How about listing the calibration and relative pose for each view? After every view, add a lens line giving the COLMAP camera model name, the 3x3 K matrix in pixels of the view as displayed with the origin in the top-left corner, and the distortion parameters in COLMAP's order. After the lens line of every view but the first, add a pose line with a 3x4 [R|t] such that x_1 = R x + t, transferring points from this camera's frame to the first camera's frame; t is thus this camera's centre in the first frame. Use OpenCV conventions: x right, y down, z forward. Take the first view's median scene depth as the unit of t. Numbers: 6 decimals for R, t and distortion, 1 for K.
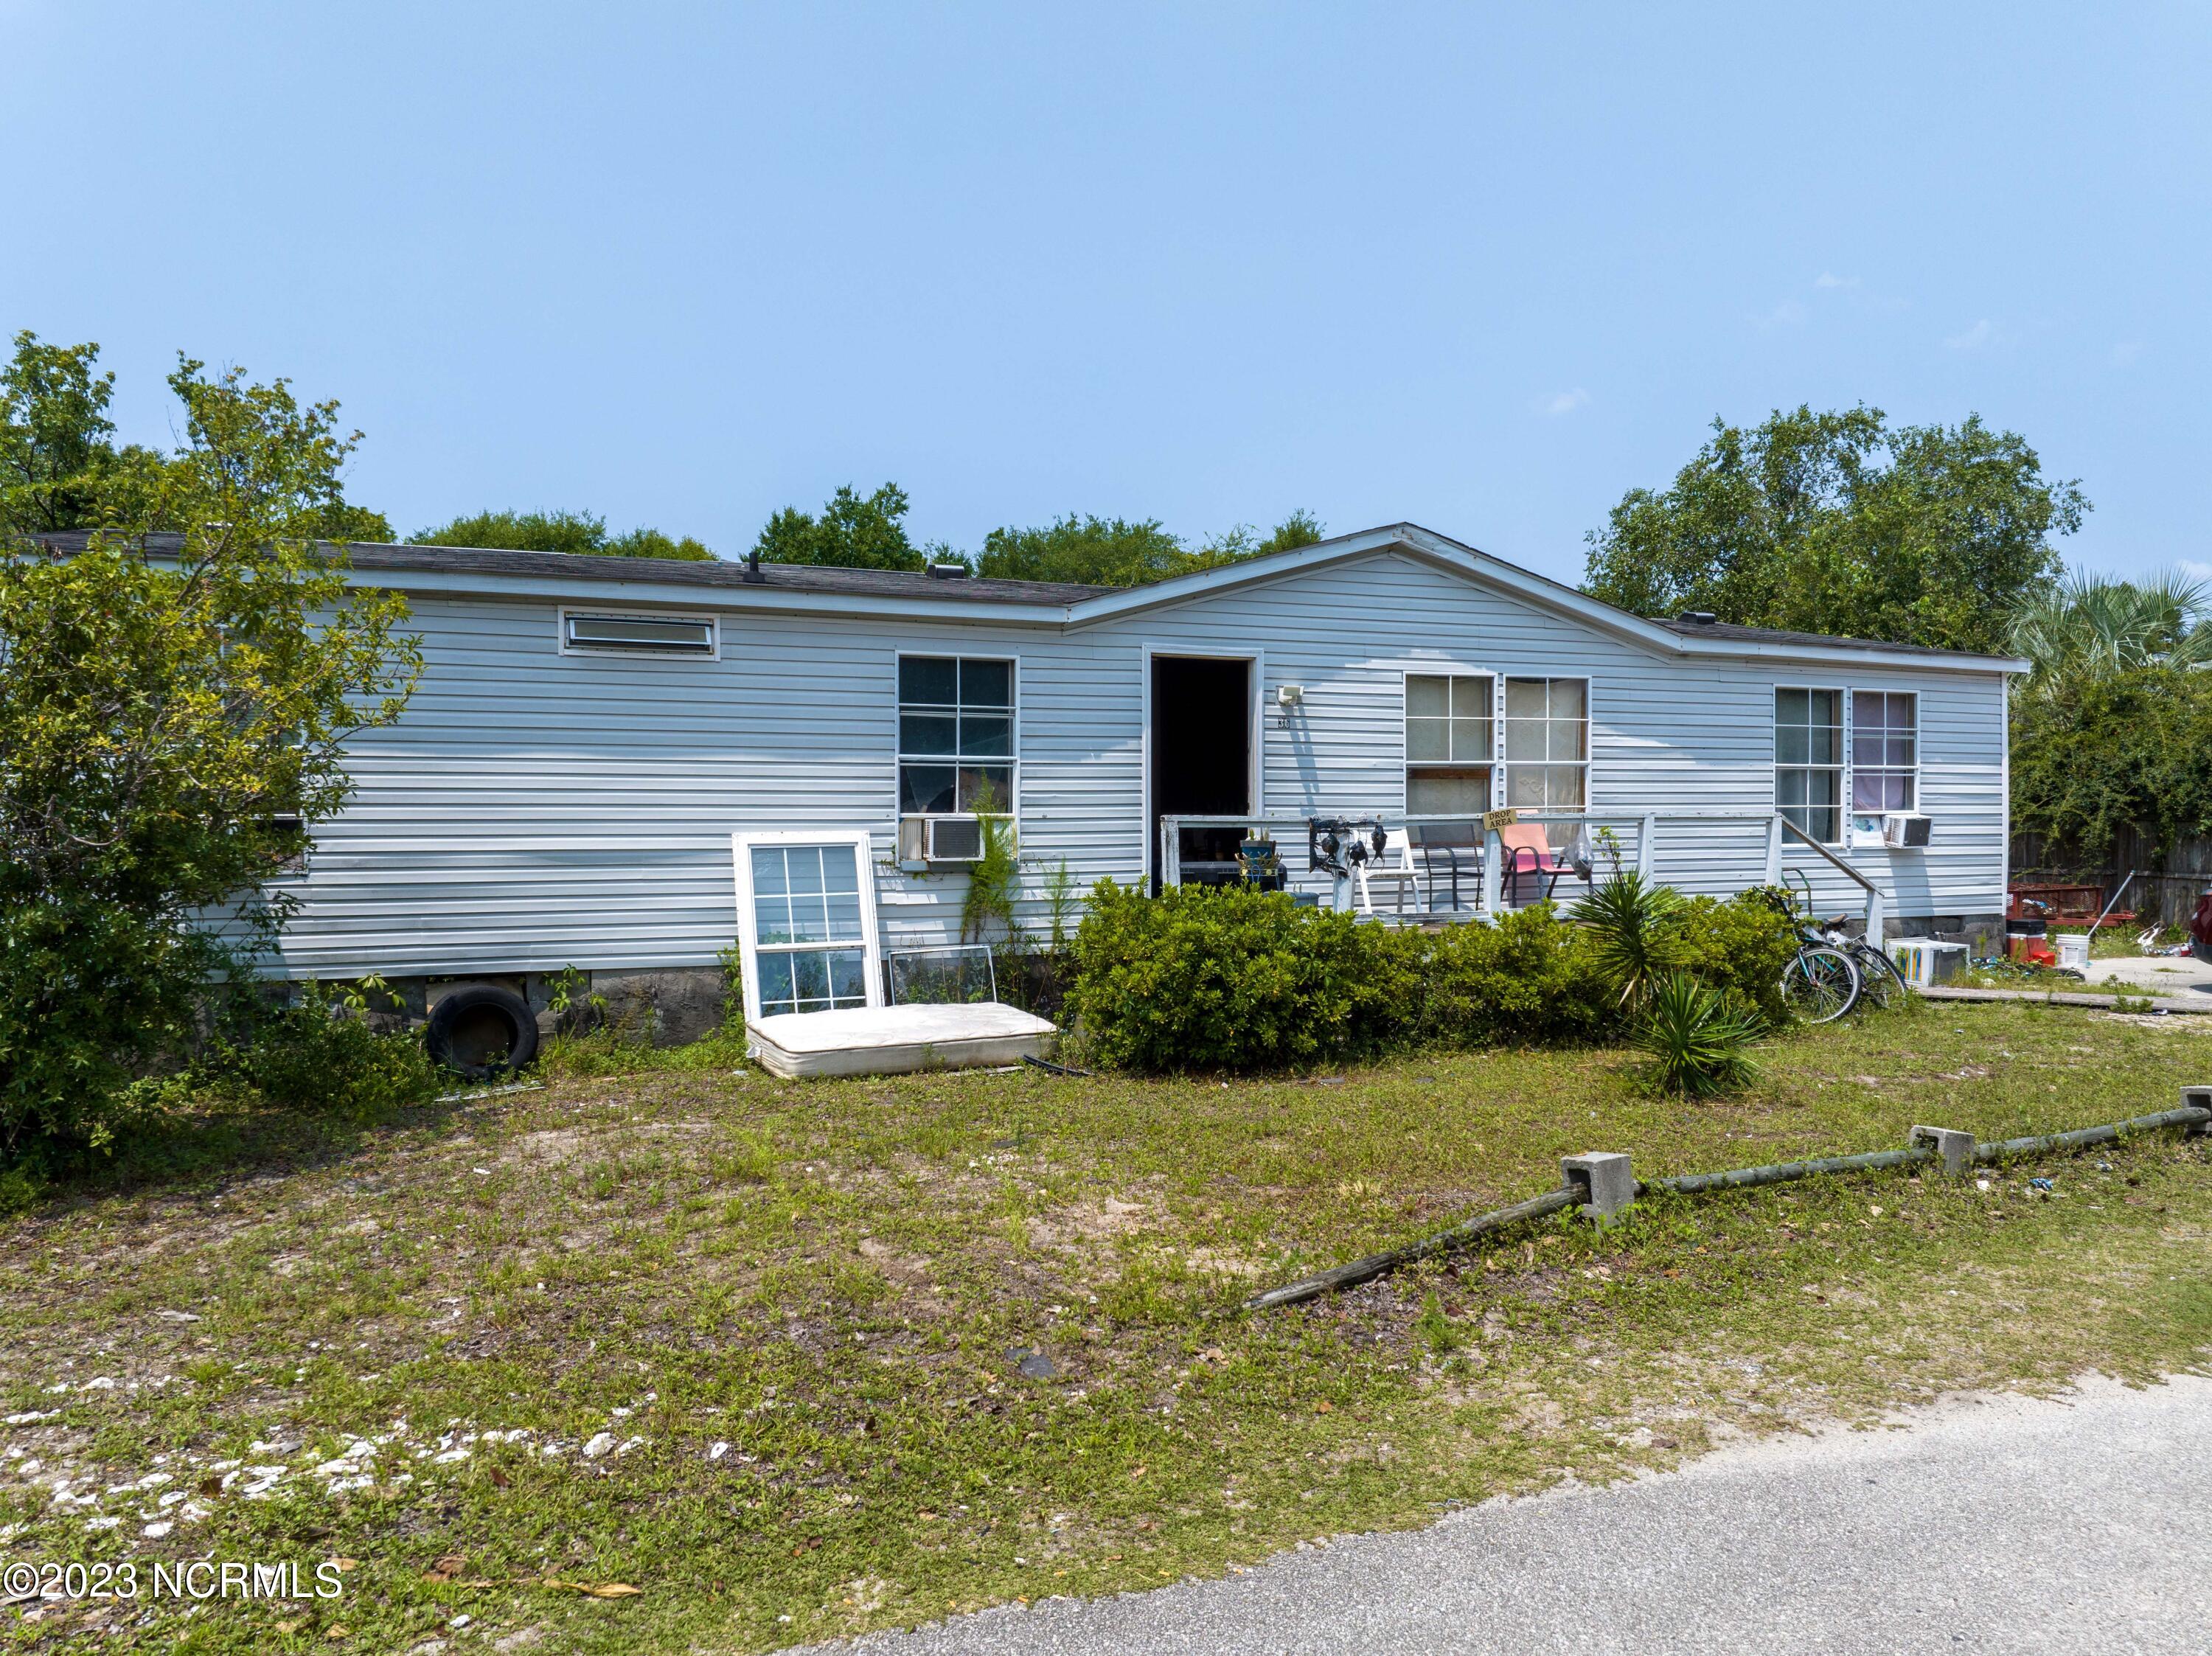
lens RADIAL K [[1564.6, 0, 1116.5], [0, 1564.6, 831.5], [0, 0, 1]] dist [-0.037675, 0.001585]
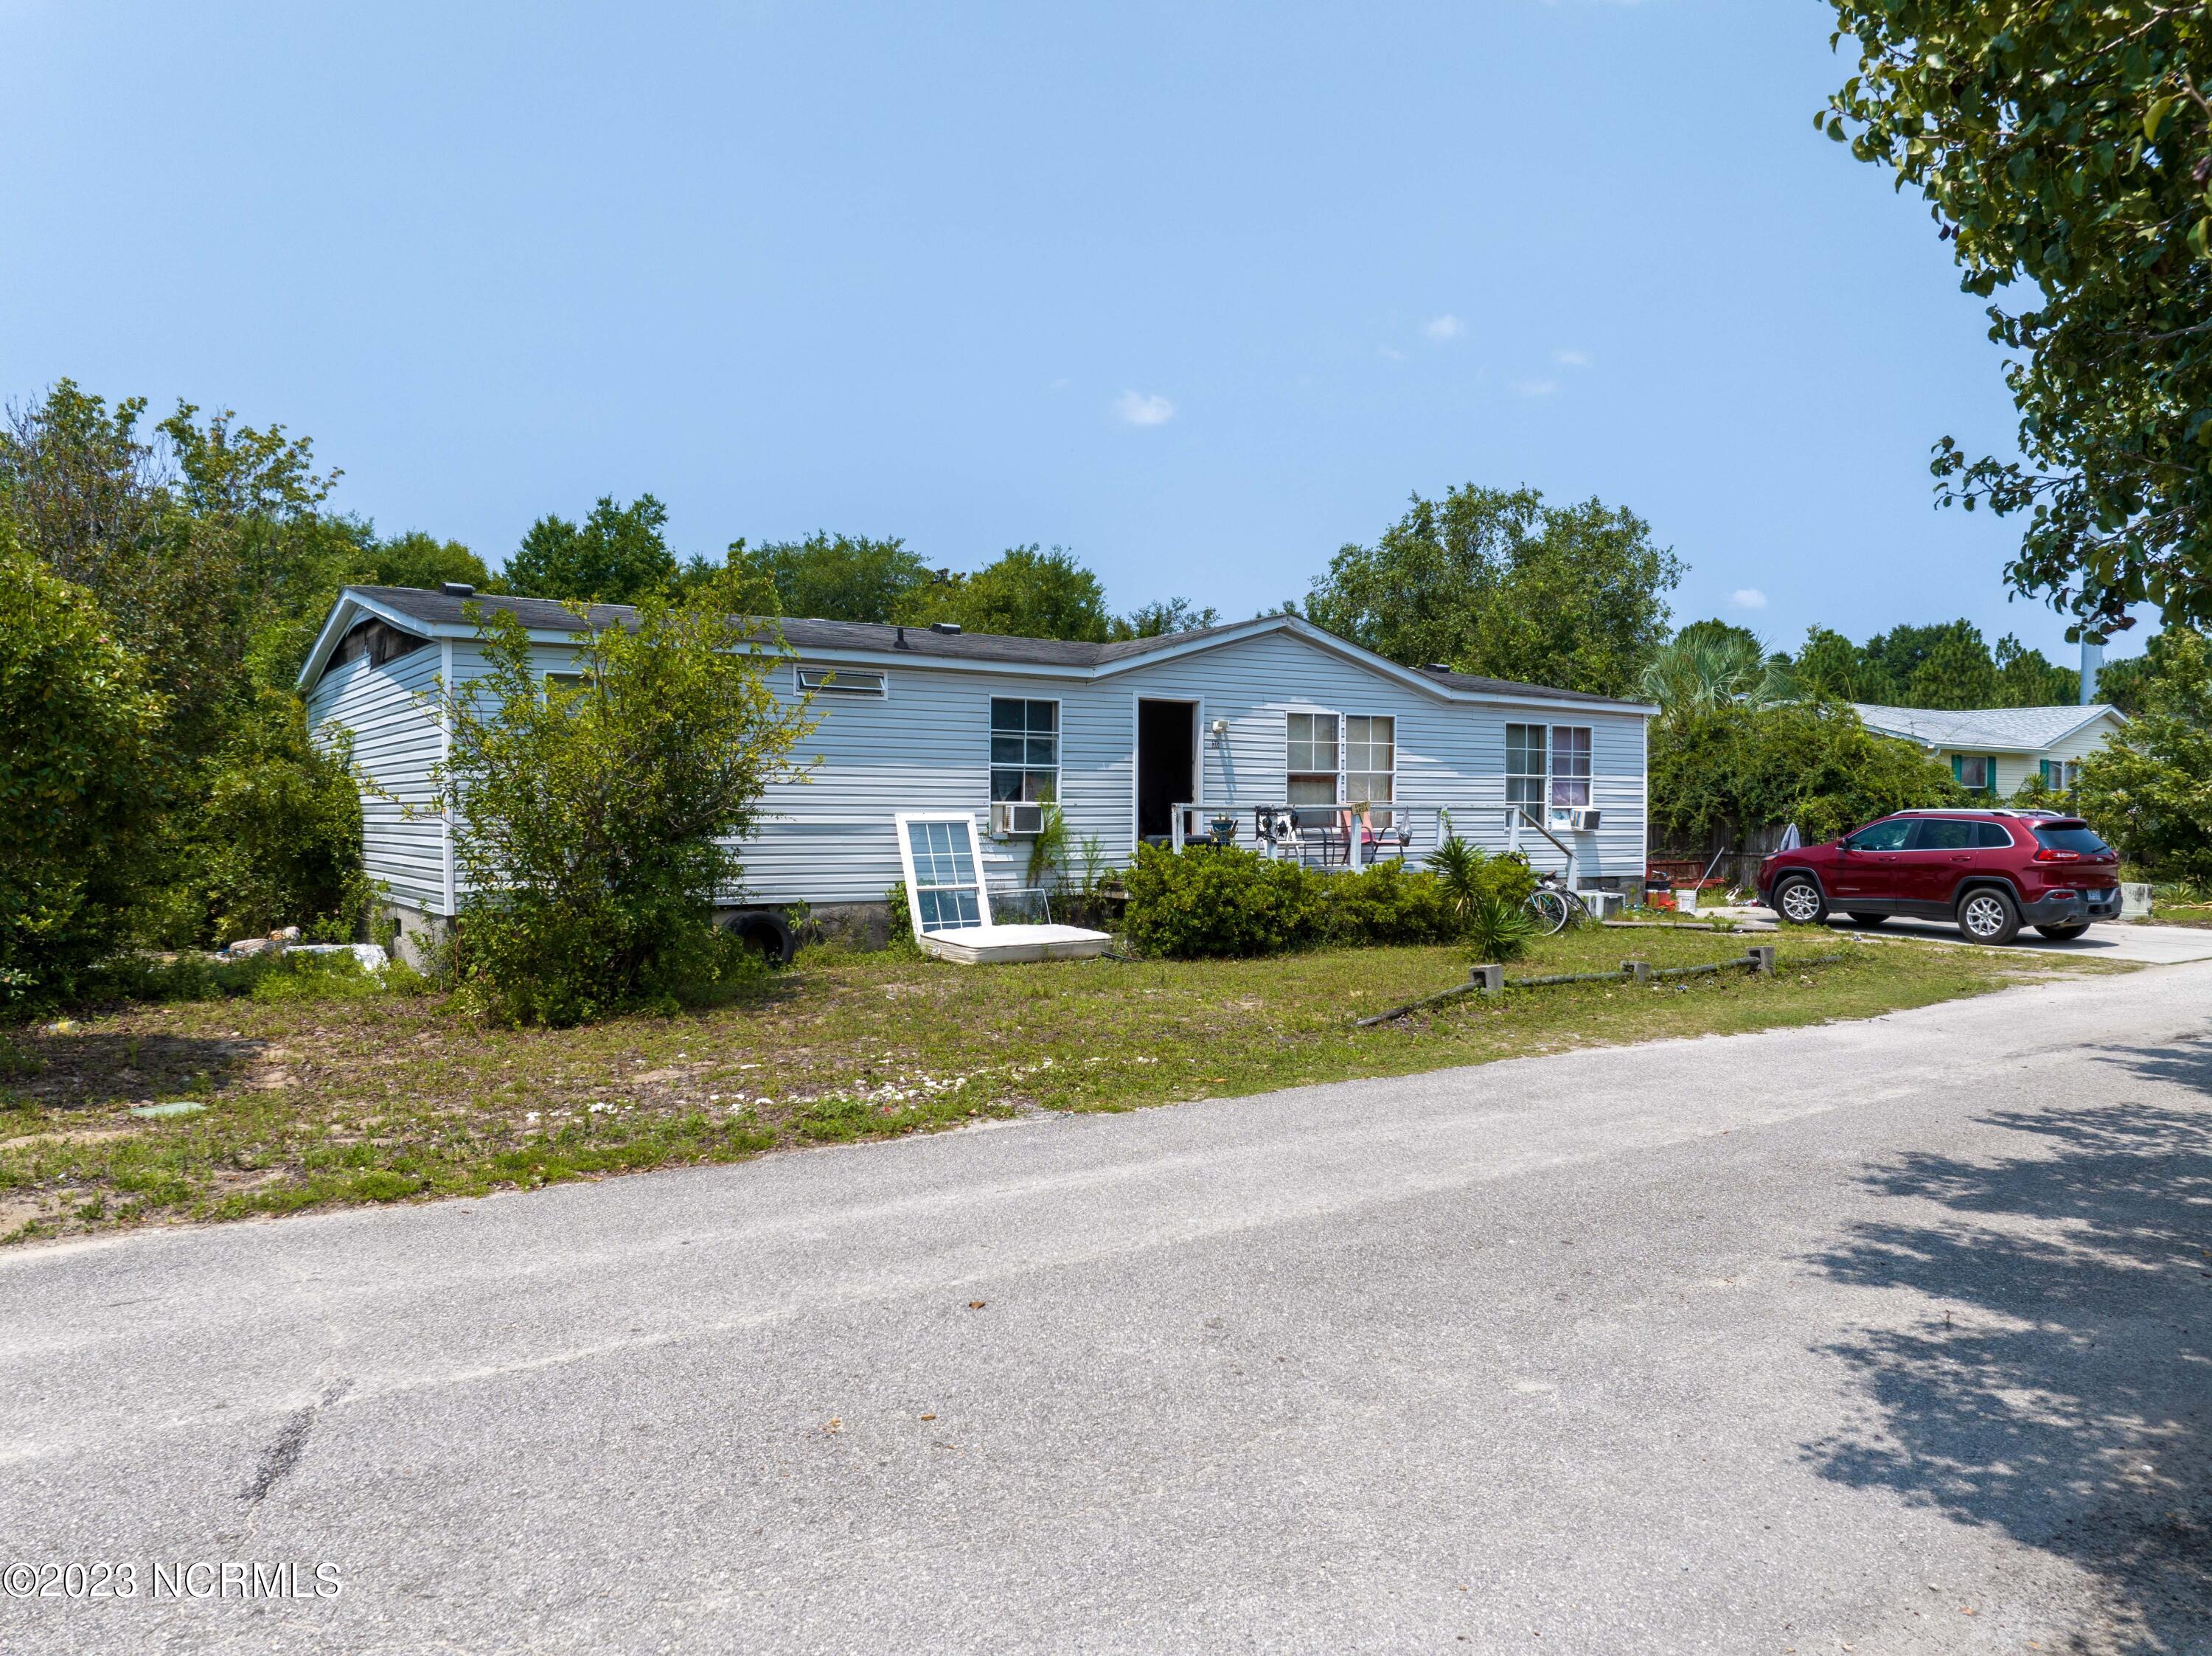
lens RADIAL K [[1564.6, 0, 1117.1], [0, 1564.6, 805.3], [0, 0, 1]] dist [-0.037675, 0.001585]
pose [[0.977557, 0.006291, 0.210575, -0.291591], [-0.002569, 0.999836, -0.017942, 0.016352], [-0.210653, 0.016998, 0.977413, -0.442459]]
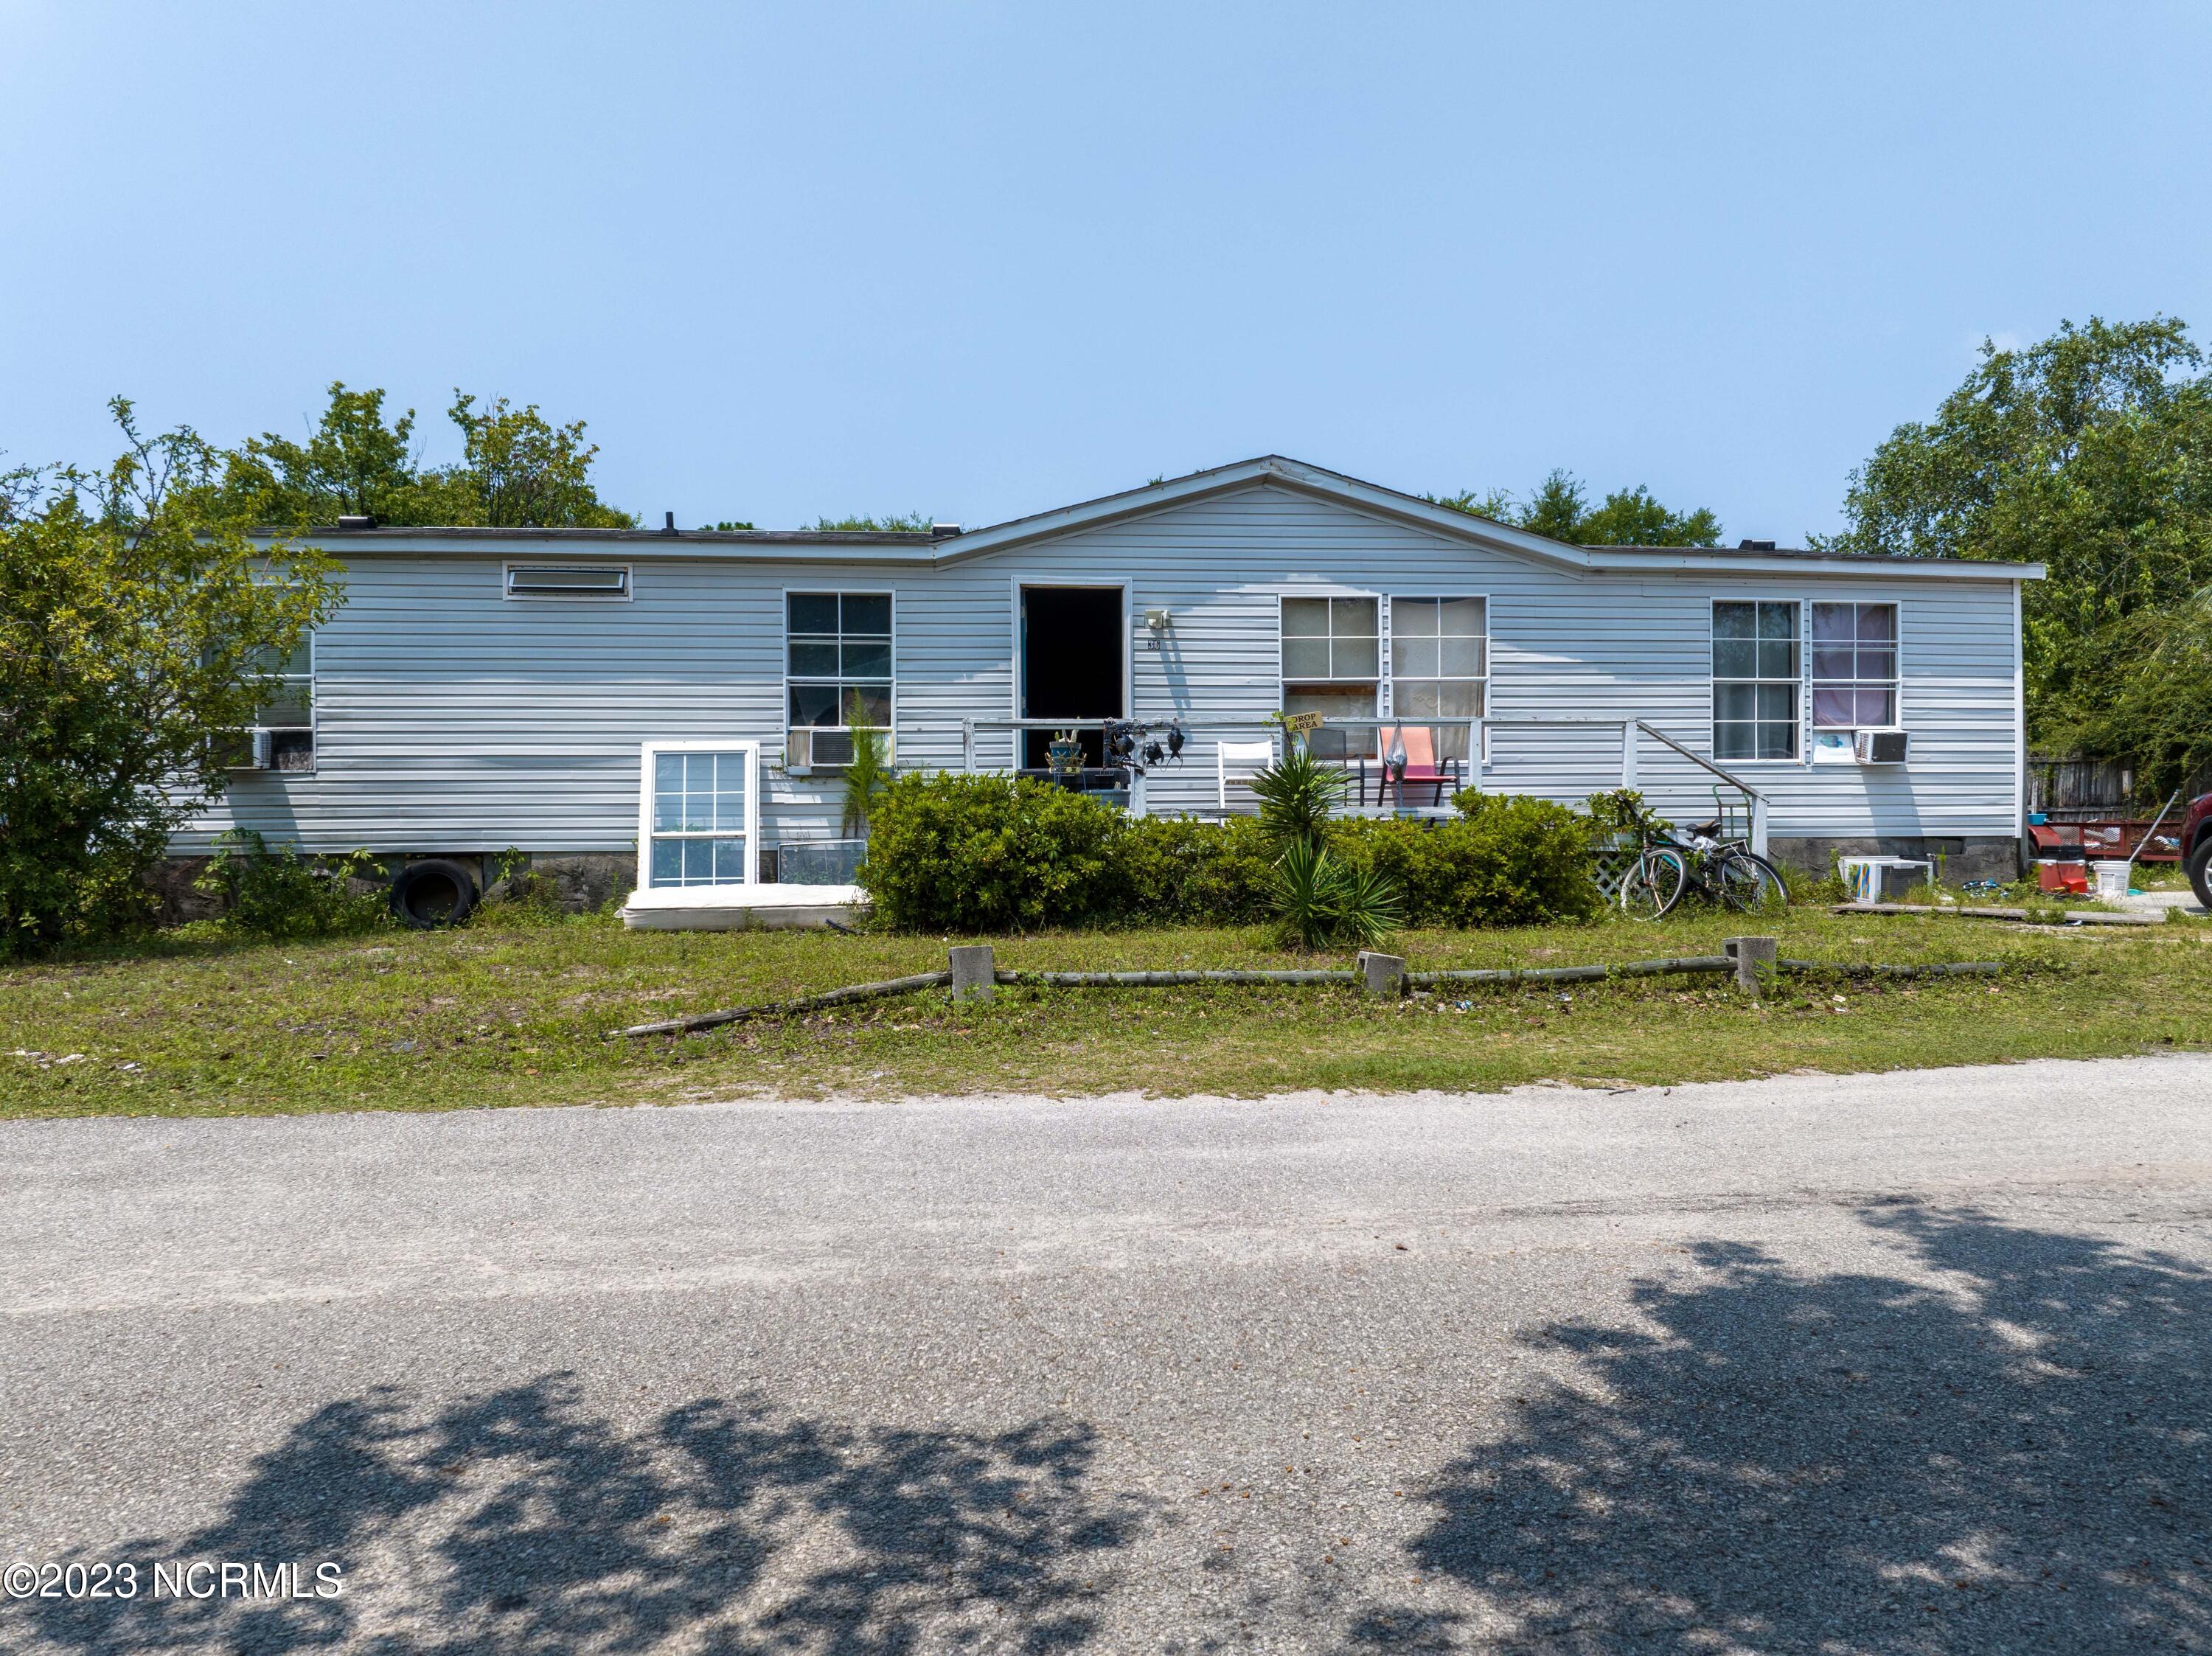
lens RADIAL K [[1564.6, 0, 1104.3], [0, 1564.6, 829.2], [0, 0, 1]] dist [-0.037675, 0.001585]
pose [[0.963645, -0.001703, -0.267179, 0.349744], [0.002327, 0.999995, 0.002019, 0.055150], [0.267175, -0.002568, 0.963645, -0.063696]]
